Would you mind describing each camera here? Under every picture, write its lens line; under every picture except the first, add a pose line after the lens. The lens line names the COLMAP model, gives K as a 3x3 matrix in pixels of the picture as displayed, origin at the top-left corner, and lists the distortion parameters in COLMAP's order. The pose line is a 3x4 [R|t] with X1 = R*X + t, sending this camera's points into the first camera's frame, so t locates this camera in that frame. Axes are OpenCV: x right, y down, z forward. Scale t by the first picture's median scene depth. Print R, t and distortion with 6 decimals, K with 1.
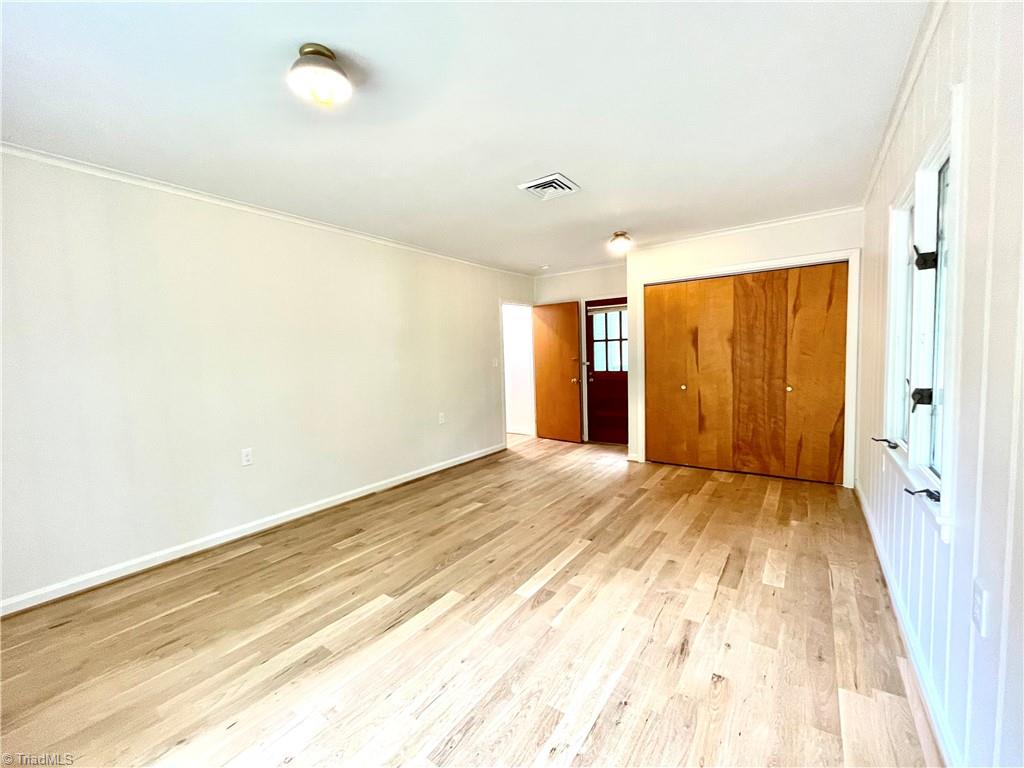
lens RADIAL K [[414.4, 0, 510.1], [0, 414.4, 382.5], [0, 0, 1]] dist [-0.004422, 0.000149]
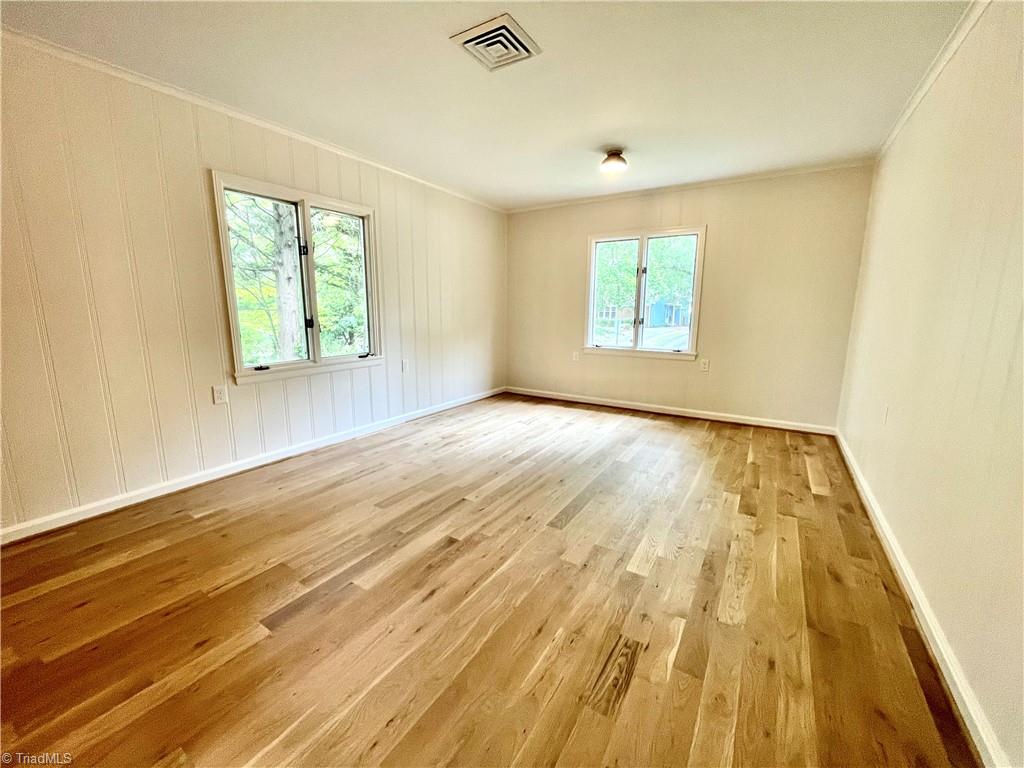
lens RADIAL K [[414.4, 0, 509.8], [0, 414.4, 381.5], [0, 0, 1]] dist [-0.004422, 0.000149]
pose [[-0.998188, 0.033772, -0.049807, 0.136202], [0.020321, 0.968226, 0.249248, -0.106370], [0.056642, 0.247784, -0.967158, 1.913044]]
